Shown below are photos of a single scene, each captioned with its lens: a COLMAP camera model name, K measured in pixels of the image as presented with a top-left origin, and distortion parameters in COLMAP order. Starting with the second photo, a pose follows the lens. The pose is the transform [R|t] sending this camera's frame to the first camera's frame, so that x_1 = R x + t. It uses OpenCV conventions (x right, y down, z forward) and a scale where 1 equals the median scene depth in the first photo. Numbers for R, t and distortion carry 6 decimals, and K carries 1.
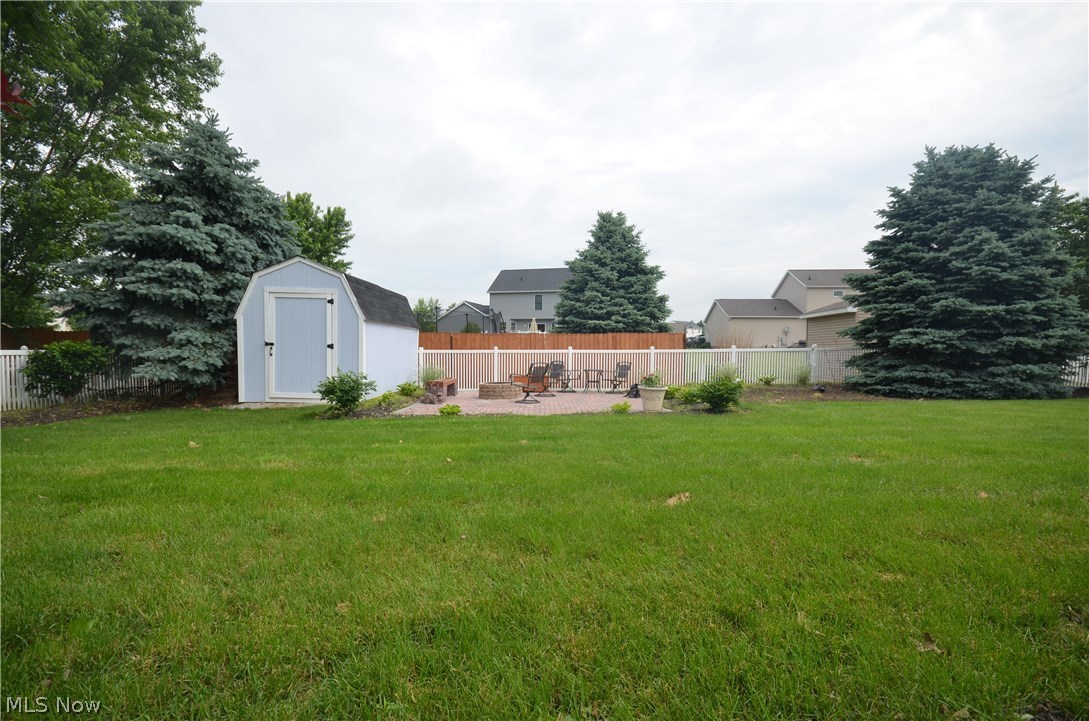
lens RADIAL K [[479.3, 0, 542.3], [0, 479.3, 377.9], [0, 0, 1]] dist [0.022980, -0.017521]
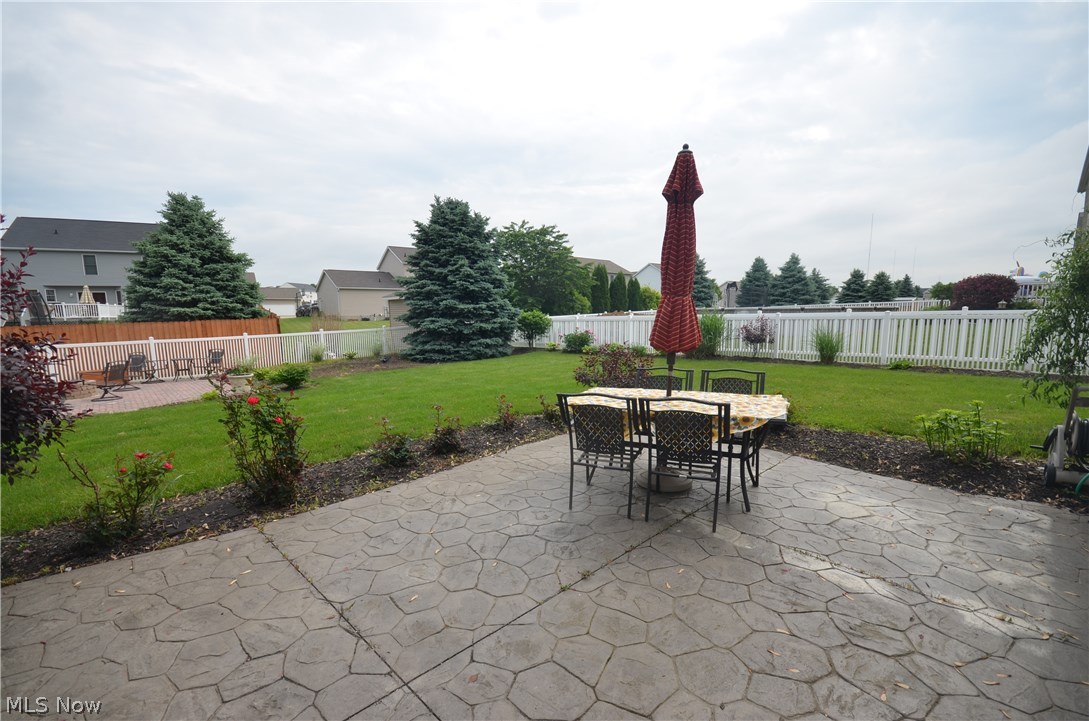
lens RADIAL K [[479.3, 0, 542.3], [0, 479.3, 377.9], [0, 0, 1]] dist [0.022980, -0.017521]
pose [[0.739752, -0.110376, 0.663766, -0.019150], [0.057482, 0.993215, 0.101097, -0.040465], [-0.670420, -0.036631, 0.741077, -0.351191]]
